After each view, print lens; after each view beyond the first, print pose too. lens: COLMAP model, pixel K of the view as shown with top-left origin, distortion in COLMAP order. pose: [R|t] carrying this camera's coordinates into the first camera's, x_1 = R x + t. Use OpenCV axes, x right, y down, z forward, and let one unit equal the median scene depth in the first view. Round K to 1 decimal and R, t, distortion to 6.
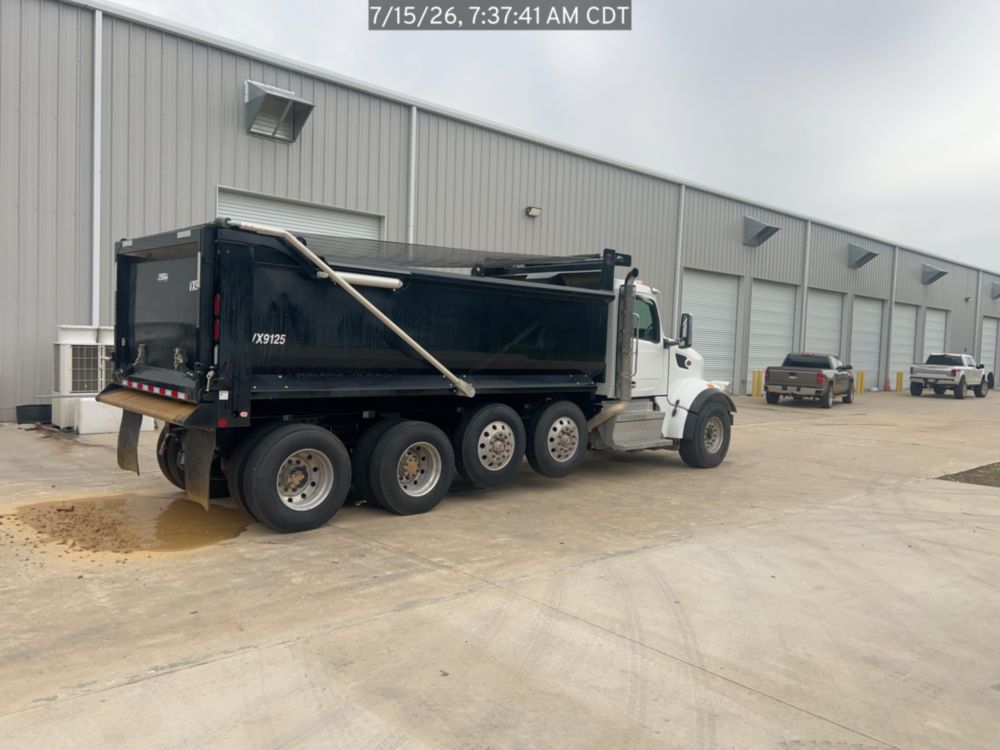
lens RADIAL K [[748.8, 0, 499.7], [0, 748.8, 376.6], [0, 0, 1]] dist [0.059354, -0.057794]
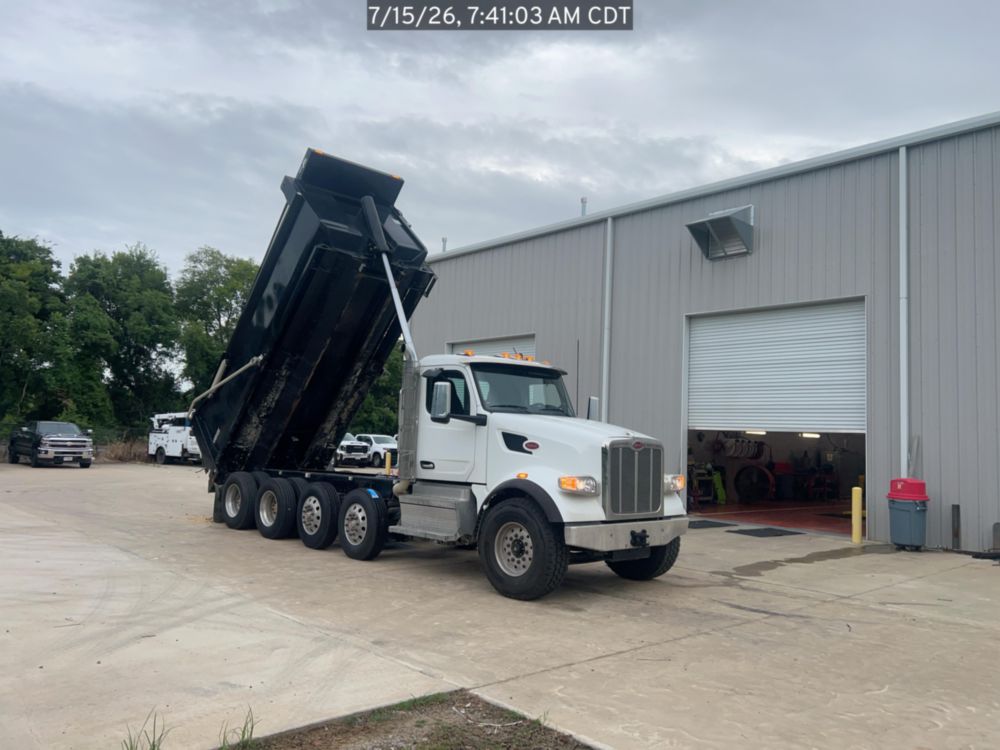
lens RADIAL K [[748.8, 0, 499.7], [0, 748.8, 376.6], [0, 0, 1]] dist [0.059354, -0.057794]
pose [[0.020836, -0.122402, -0.992262, 1.227813], [-0.080128, 0.989080, -0.123692, 0.006746], [0.996567, 0.082085, 0.010800, 1.188361]]
